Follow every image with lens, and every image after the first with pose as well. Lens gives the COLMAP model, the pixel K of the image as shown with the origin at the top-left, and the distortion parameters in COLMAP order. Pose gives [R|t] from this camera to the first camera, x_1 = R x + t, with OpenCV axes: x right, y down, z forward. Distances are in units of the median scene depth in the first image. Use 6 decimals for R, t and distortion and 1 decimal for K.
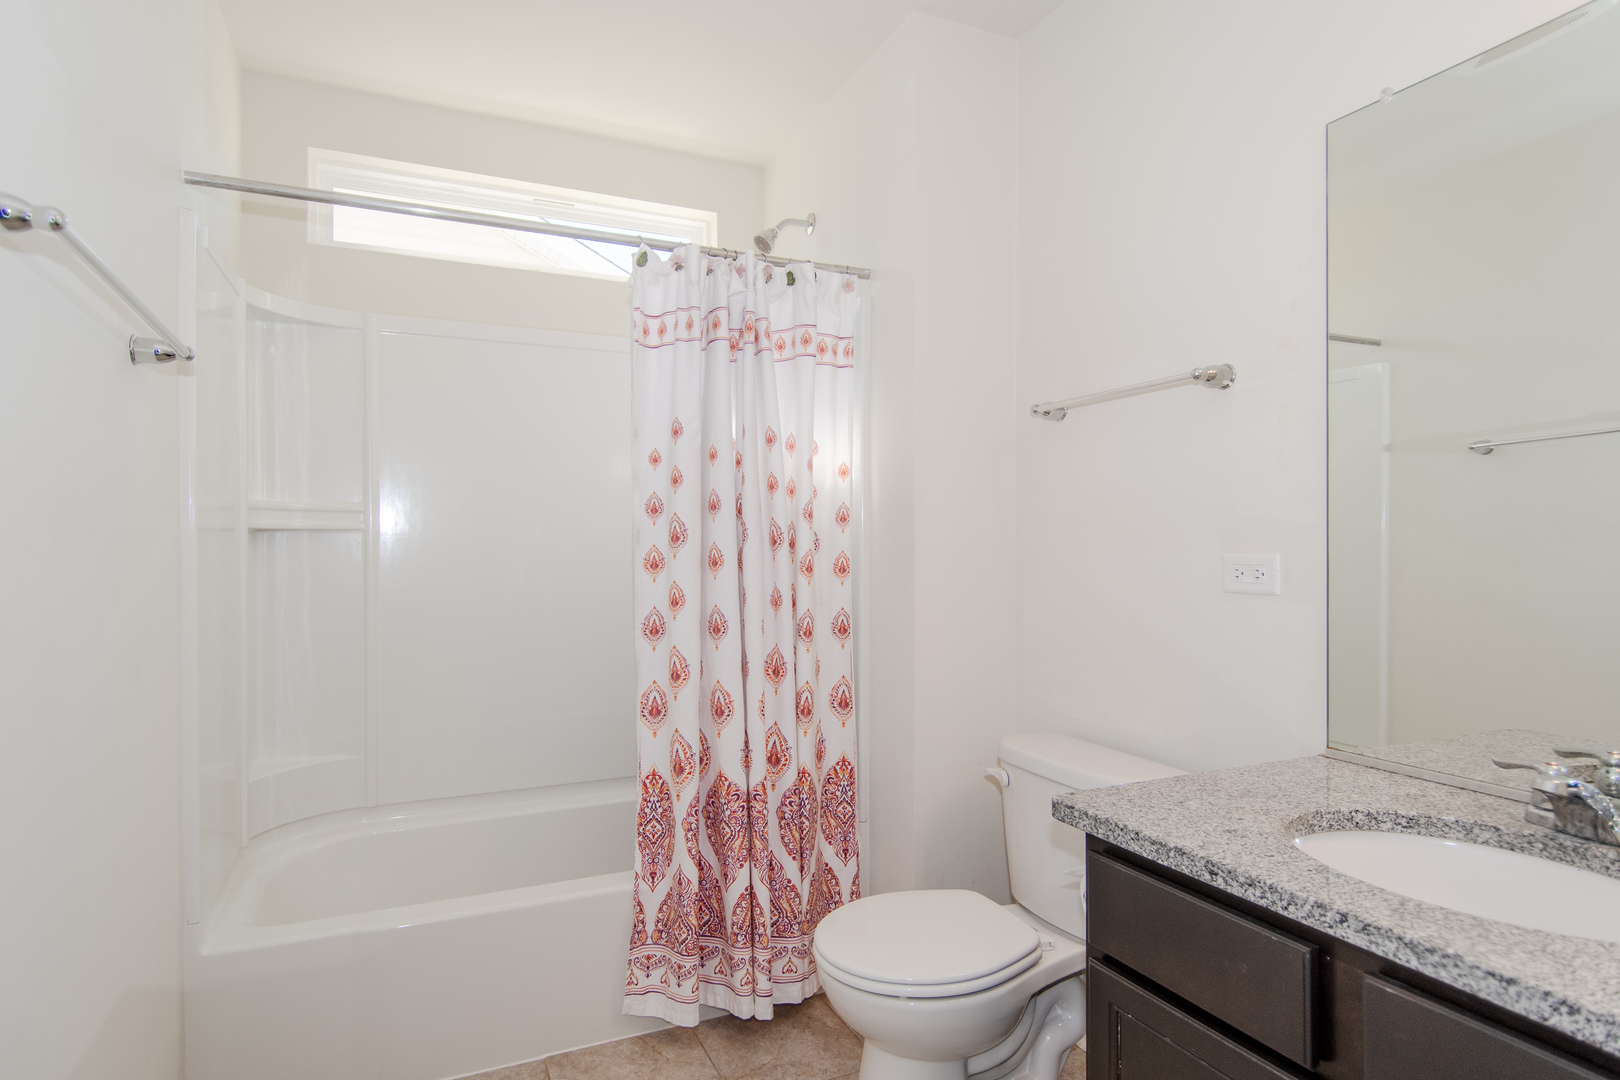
lens RADIAL K [[867.4, 0, 788.2], [0, 867.4, 546.4], [0, 0, 1]] dist [0.008346, -0.005144]
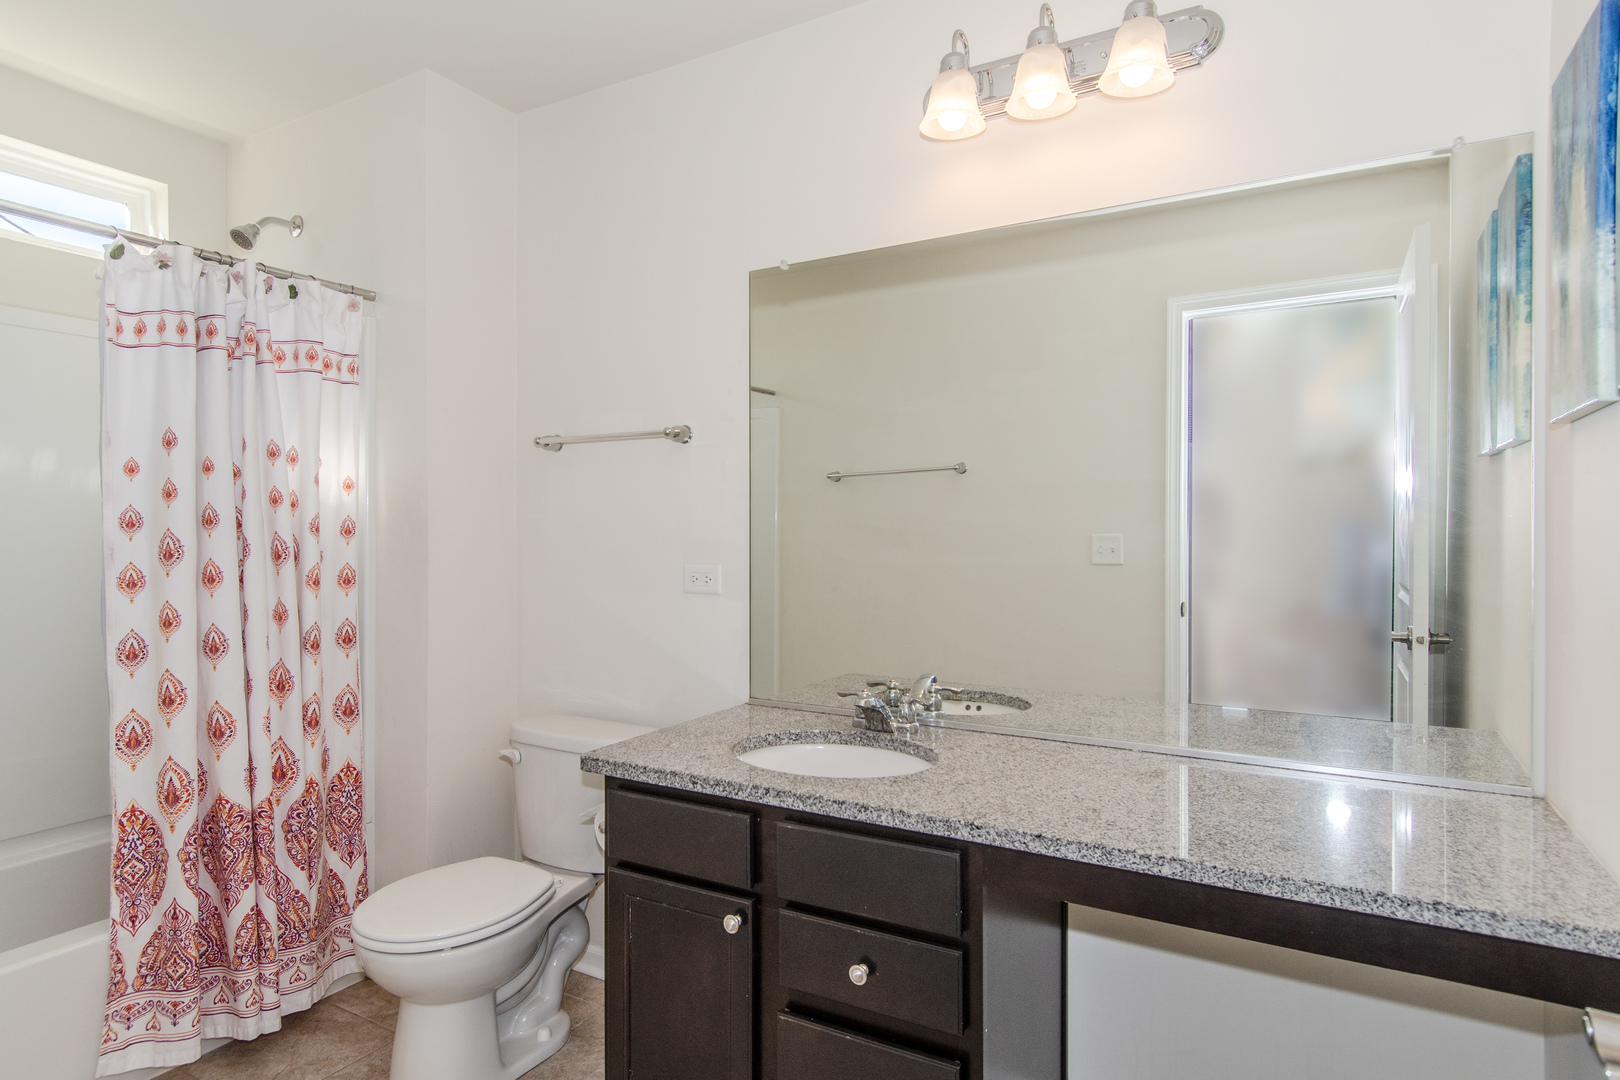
lens RADIAL K [[867.4, 0, 808.1], [0, 867.4, 542.5], [0, 0, 1]] dist [0.008346, -0.005144]
pose [[0.801266, -0.002658, 0.598302, -0.133405], [-0.000928, 0.999983, 0.005685, -0.029027], [-0.598307, -0.005110, 0.801251, -0.173220]]
